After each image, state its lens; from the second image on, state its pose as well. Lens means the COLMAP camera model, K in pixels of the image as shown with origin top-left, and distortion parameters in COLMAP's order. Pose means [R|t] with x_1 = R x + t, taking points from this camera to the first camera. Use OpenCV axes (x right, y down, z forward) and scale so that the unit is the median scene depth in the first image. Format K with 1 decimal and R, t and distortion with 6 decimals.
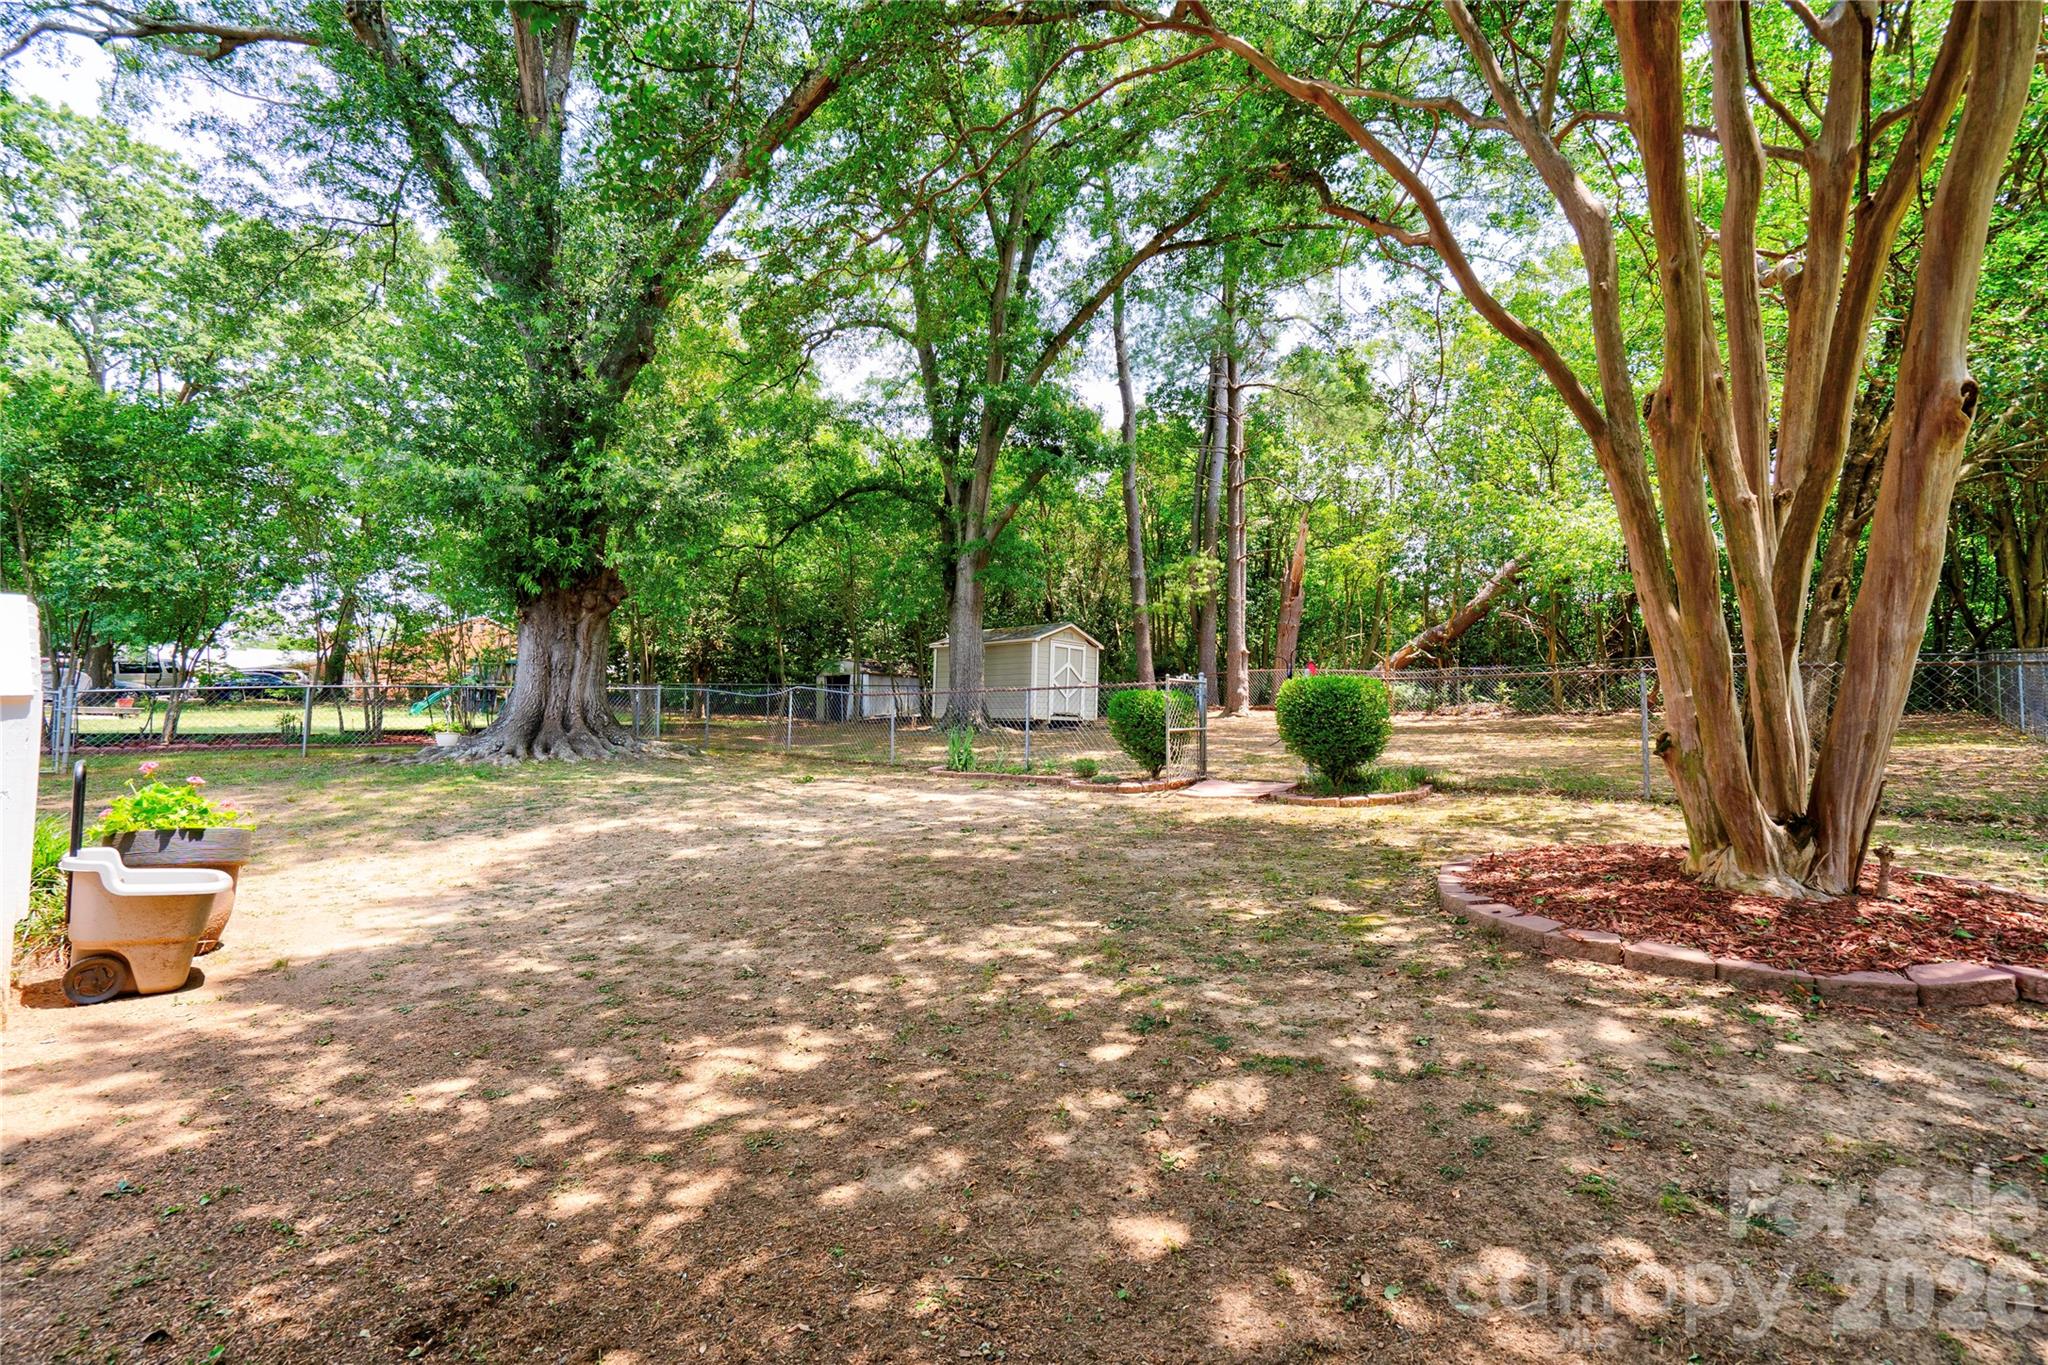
lens RADIAL K [[947.2, 0, 1024.0], [0, 947.2, 682.5], [0, 0, 1]] dist [-0.016052, 0.000242]
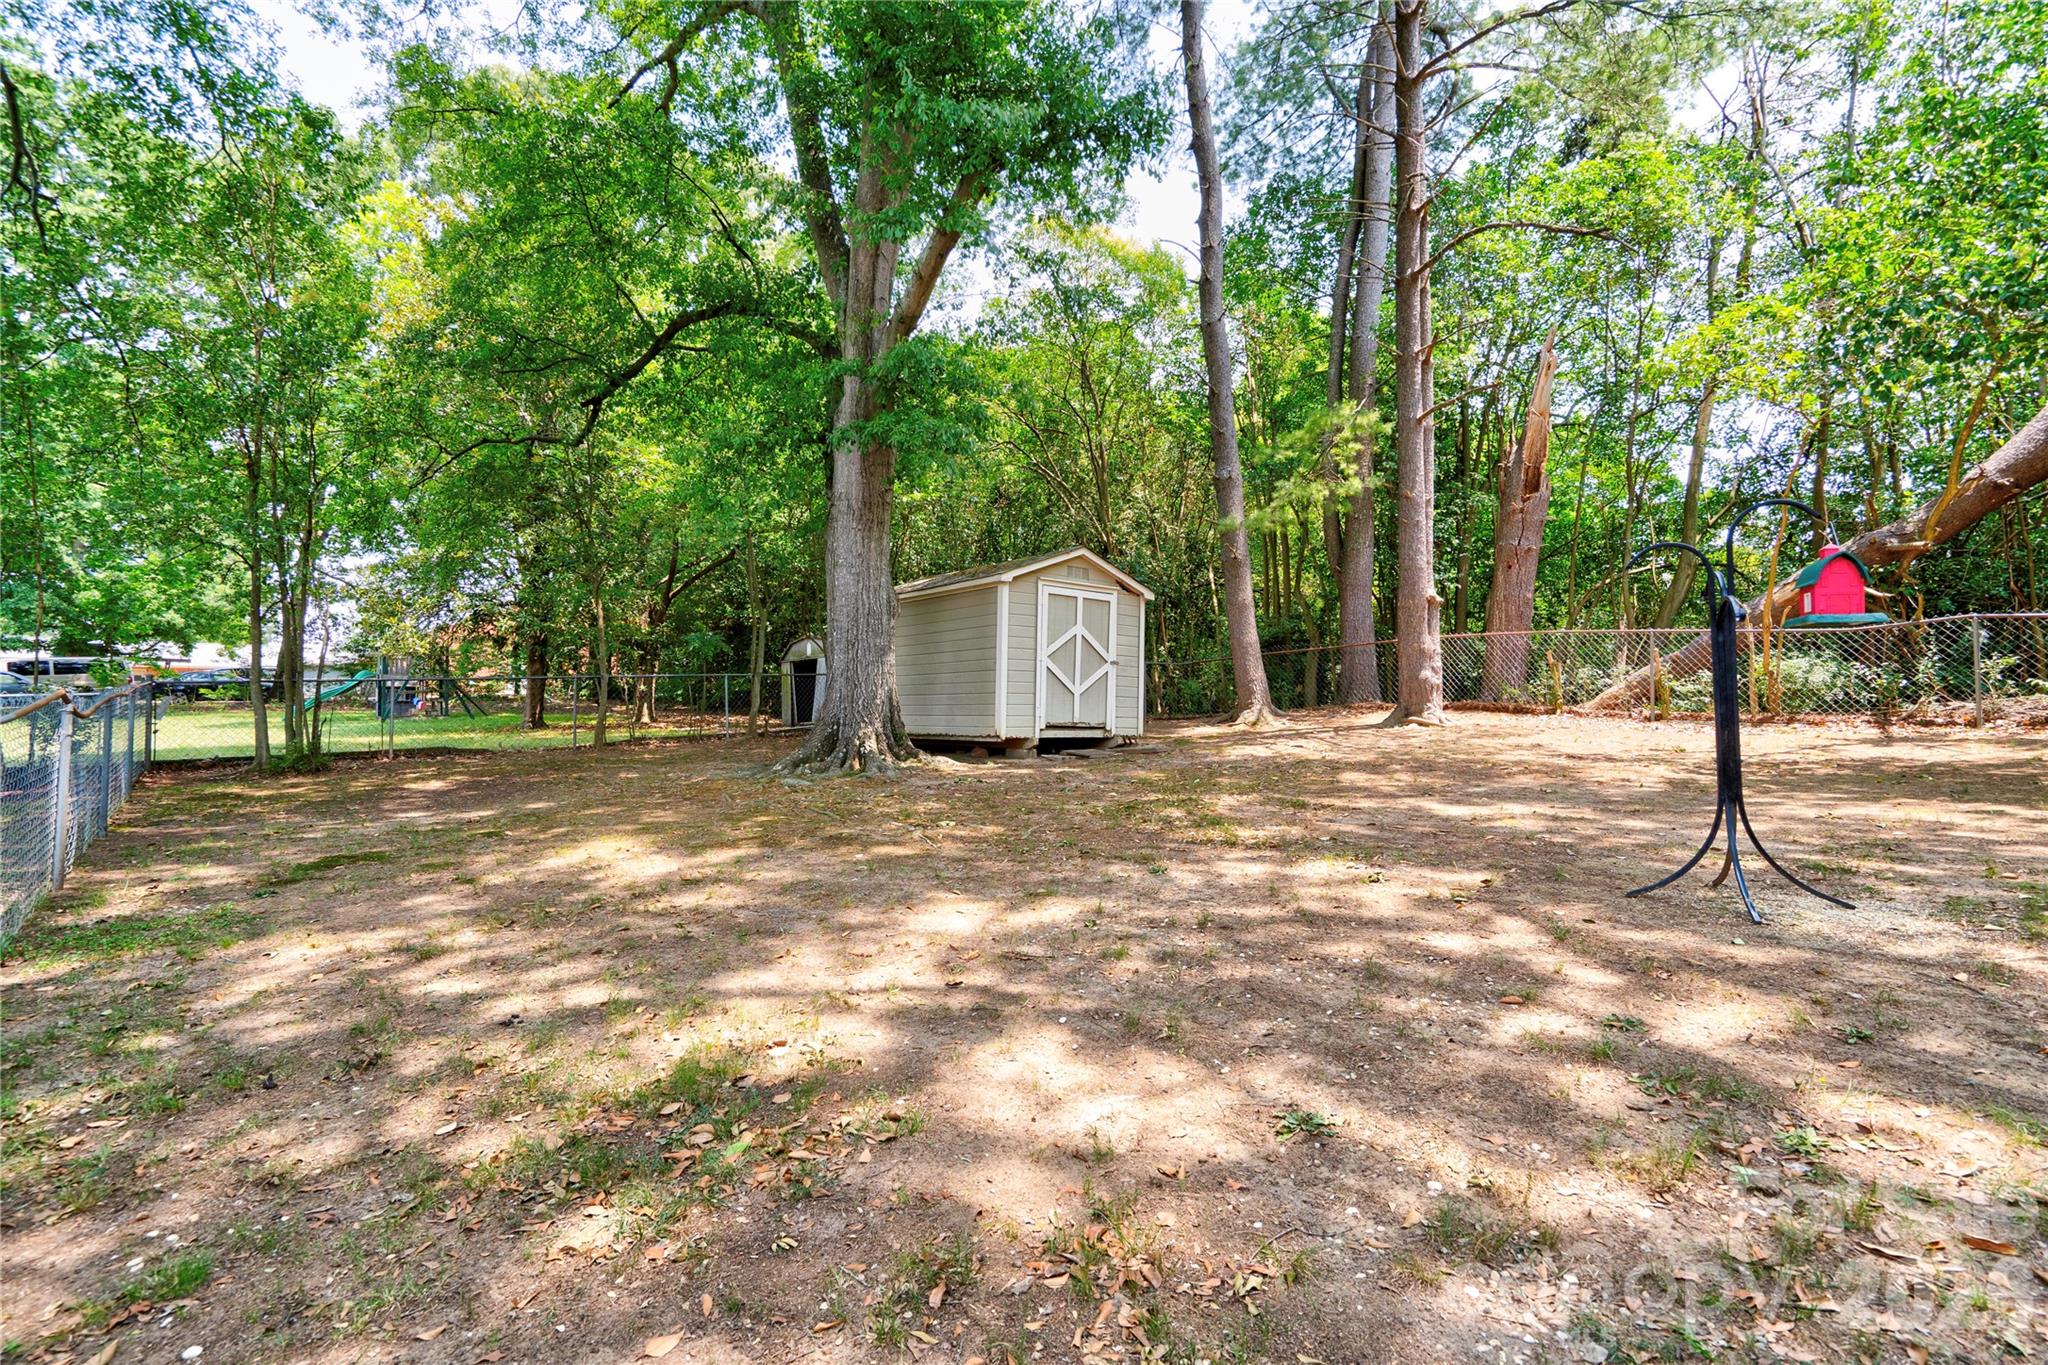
lens RADIAL K [[945.9, 0, 1024.0], [0, 945.9, 682.5], [0, 0, 1]] dist [-0.014457, 0.010071]
pose [[0.989969, -0.012854, -0.140697, 0.083771], [0.015012, 0.999785, 0.014287, 0.002511], [0.140483, -0.016256, 0.989950, 0.458609]]
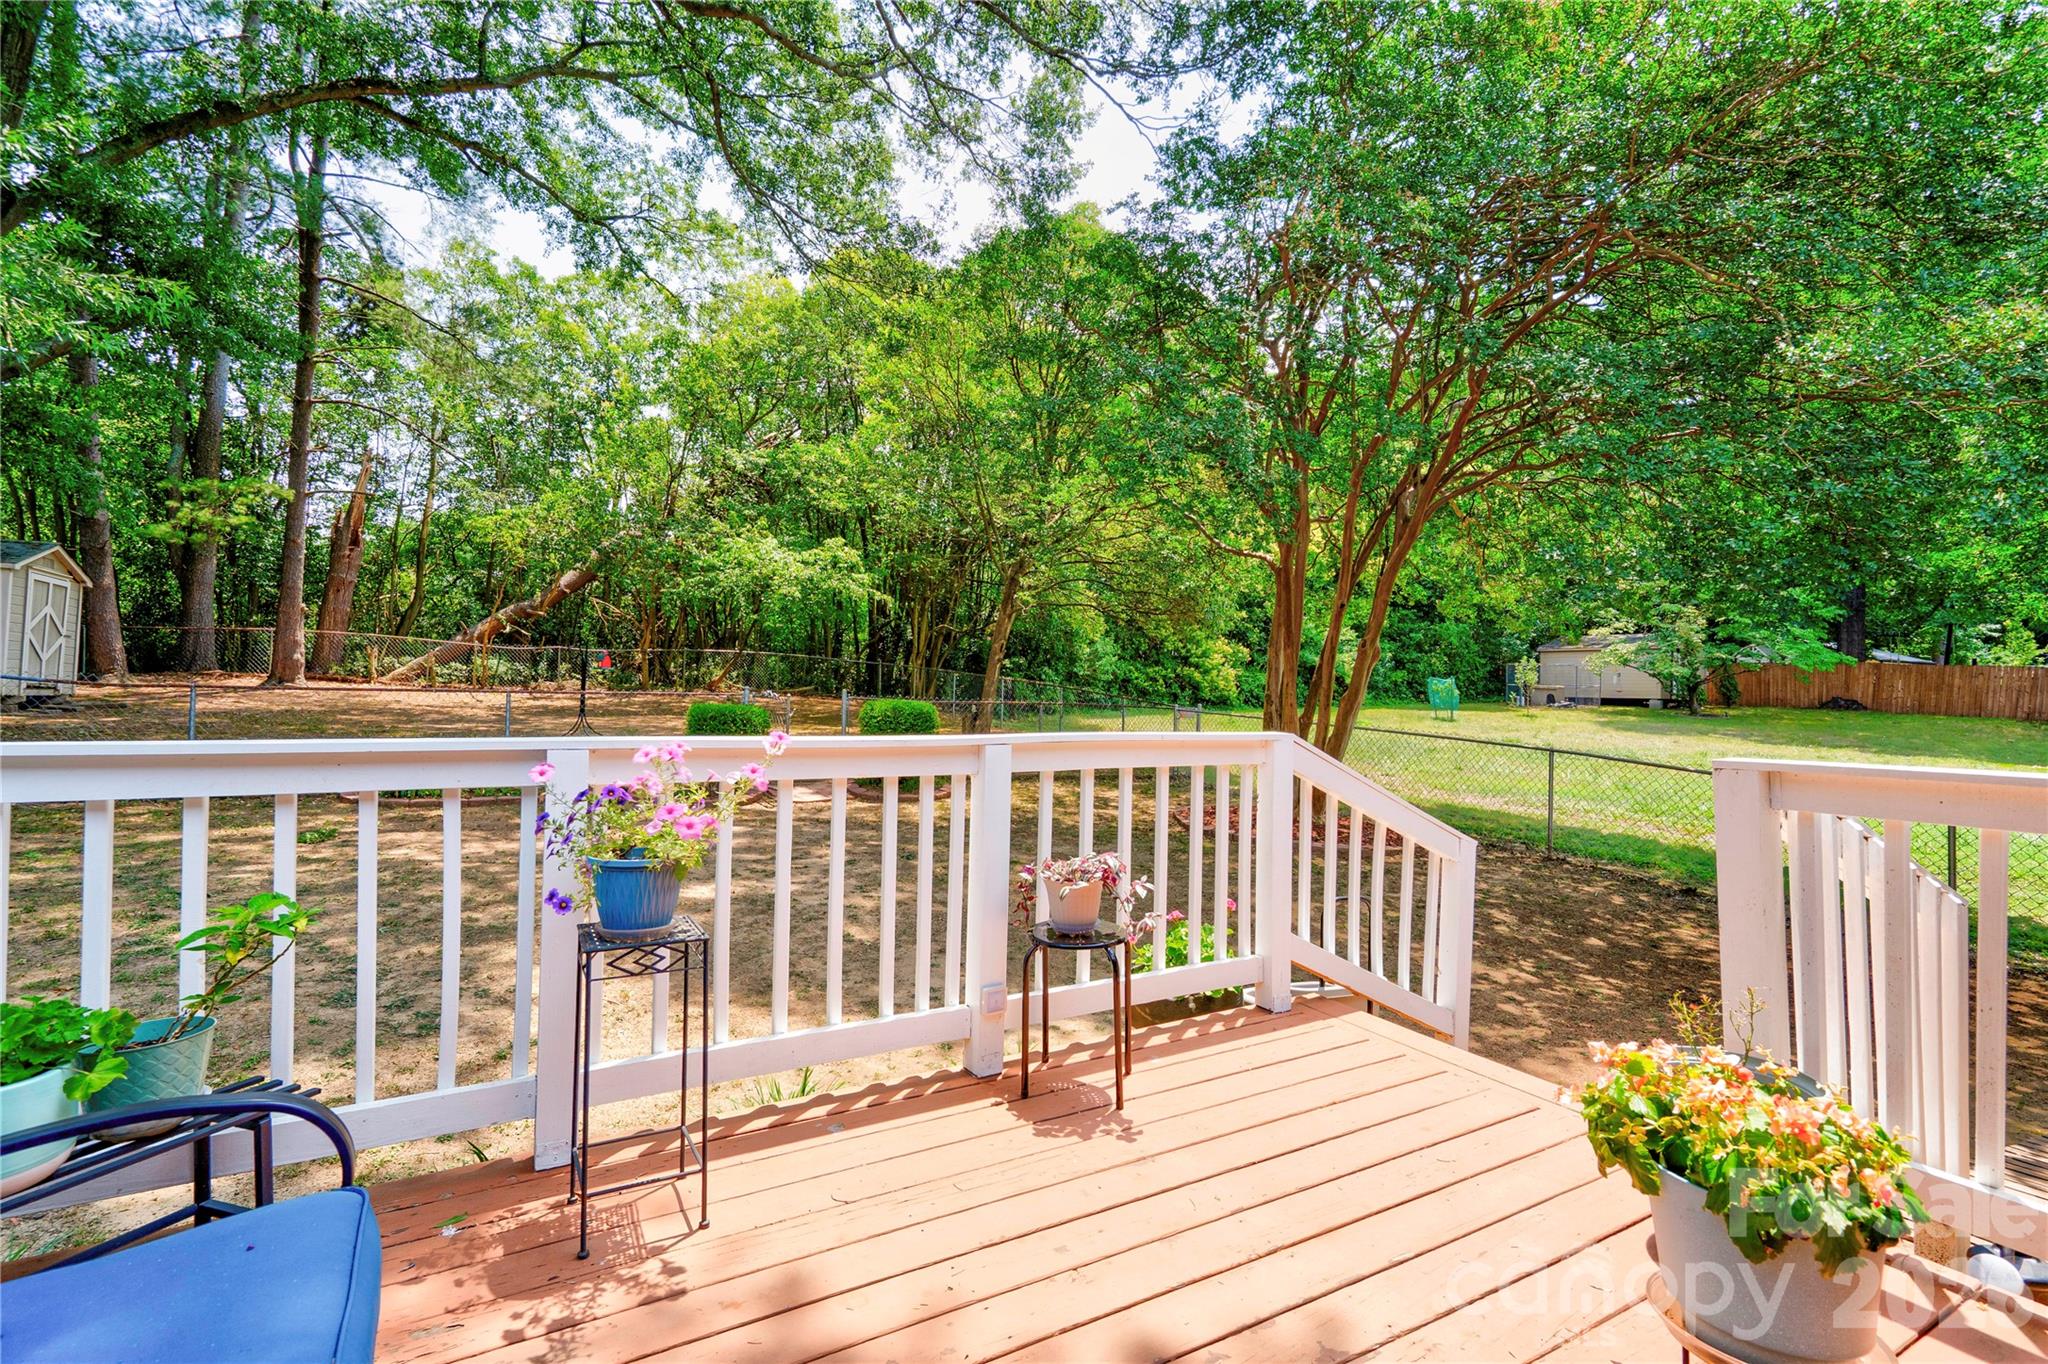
lens RADIAL K [[945.9, 0, 1024.0], [0, 945.9, 682.0], [0, 0, 1]] dist [-0.014457, 0.010071]
pose [[0.343238, 0.014890, 0.939130, -0.308117], [-0.070169, 0.997487, 0.009831, -0.020447], [-0.936624, -0.069272, 0.343420, 0.146138]]
